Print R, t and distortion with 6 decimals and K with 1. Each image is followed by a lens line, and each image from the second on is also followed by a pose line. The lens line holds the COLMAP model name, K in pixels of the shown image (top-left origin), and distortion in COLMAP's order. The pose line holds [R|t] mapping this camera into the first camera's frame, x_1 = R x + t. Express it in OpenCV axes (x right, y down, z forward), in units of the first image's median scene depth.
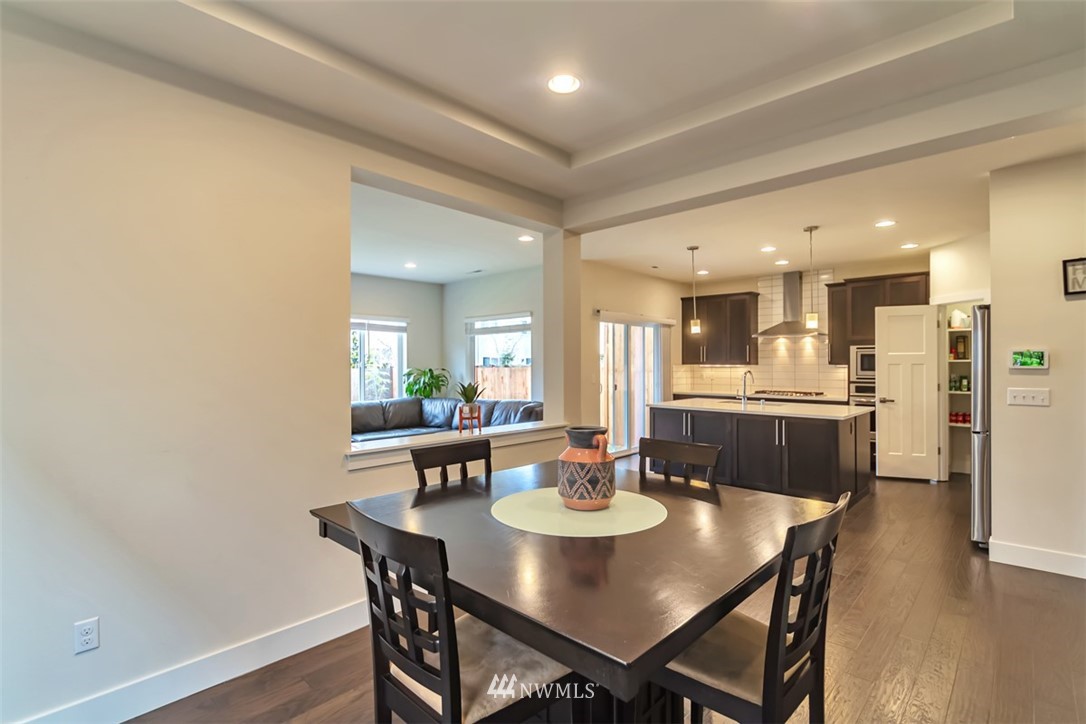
lens RADIAL K [[511.1, 0, 545.0], [0, 511.1, 361.1], [0, 0, 1]] dist [0.002119, -0.001388]
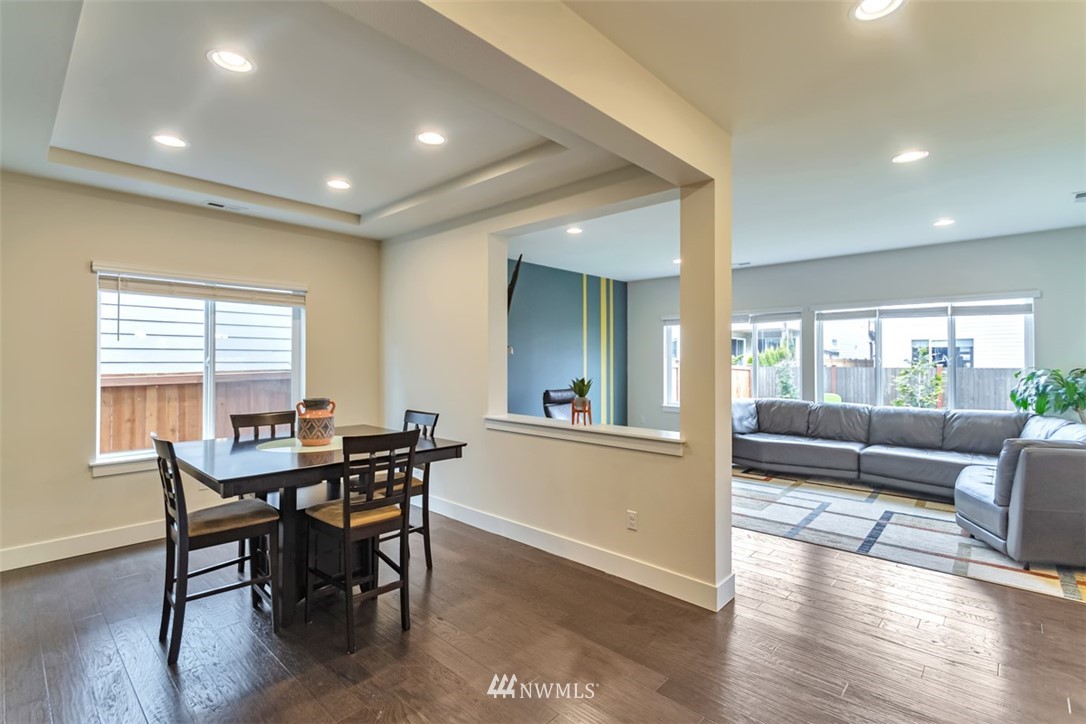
lens RADIAL K [[511.1, 0, 548.2], [0, 511.1, 356.6], [0, 0, 1]] dist [0.002119, -0.001388]
pose [[0.009255, -0.001118, -0.999957, 0.417283], [0.001711, 0.999998, -0.001102, -0.000680], [0.999956, -0.001700, 0.009257, 0.415805]]
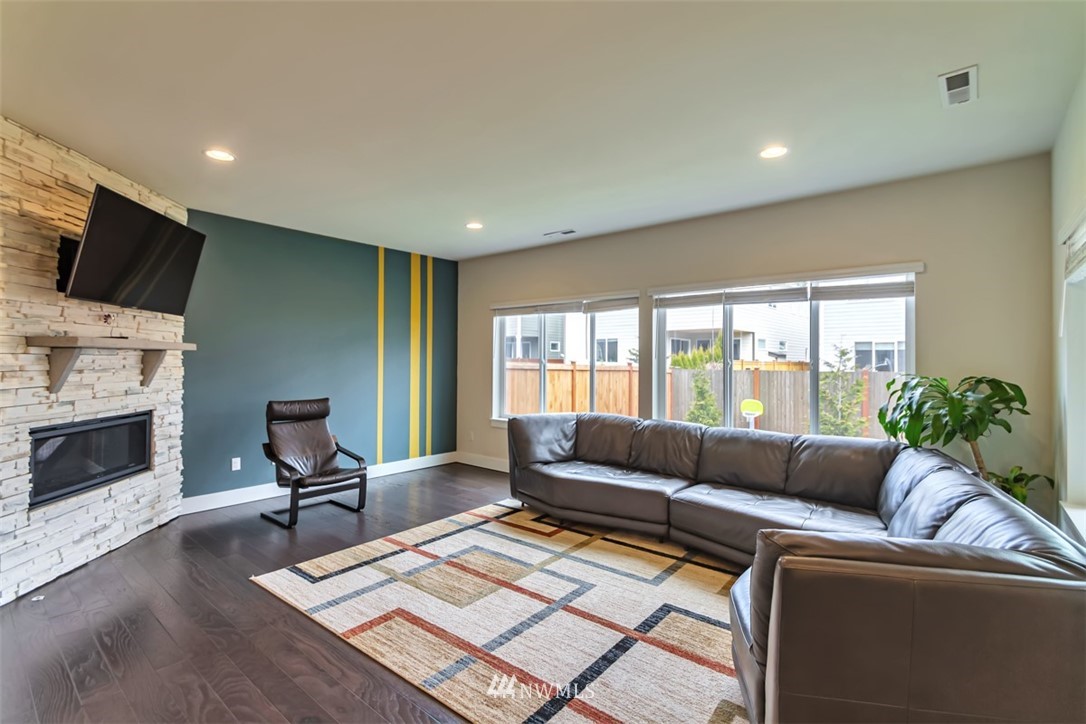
lens RADIAL K [[511.1, 0, 543.5], [0, 511.1, 356.5], [0, 0, 1]] dist [0.002119, -0.001388]
pose [[0.053136, -0.003101, -0.998582, 0.177663], [-0.005361, 0.999980, -0.003390, 0.001721], [0.998573, 0.005533, 0.053119, 0.721914]]
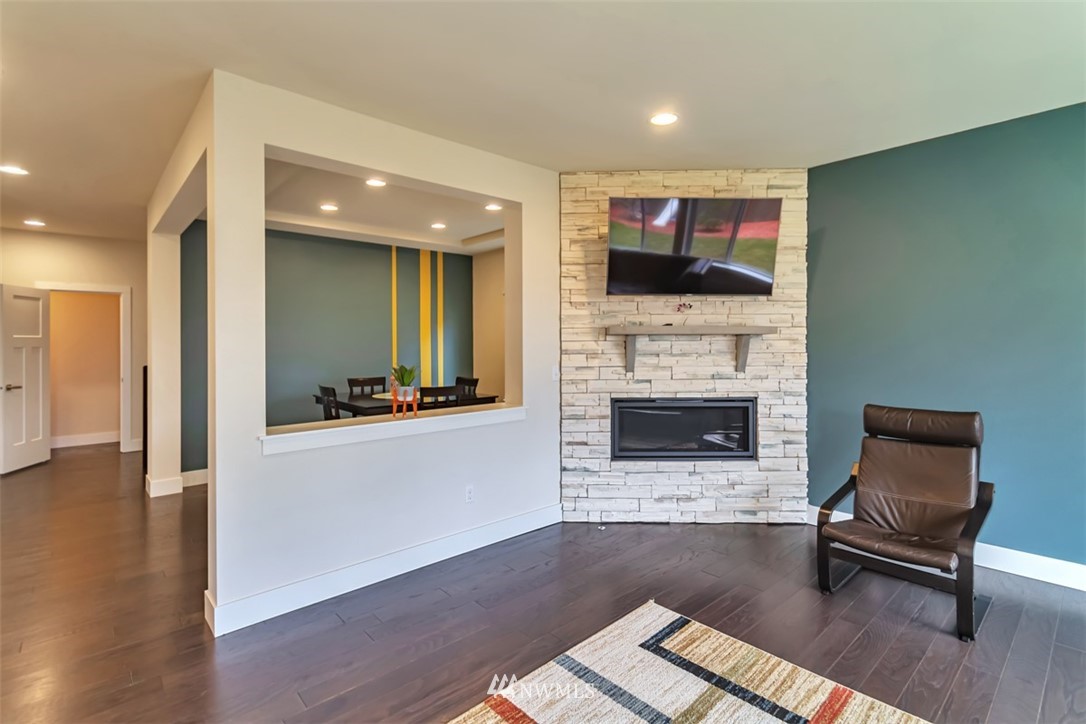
lens RADIAL K [[511.1, 0, 537.6], [0, 511.1, 340.8], [0, 0, 1]] dist [0.002119, -0.001388]
pose [[-0.996335, 0.007456, 0.085210, -0.218889], [0.007156, 0.999967, -0.003814, 0.001887], [-0.085236, -0.003190, -0.996356, 0.874452]]
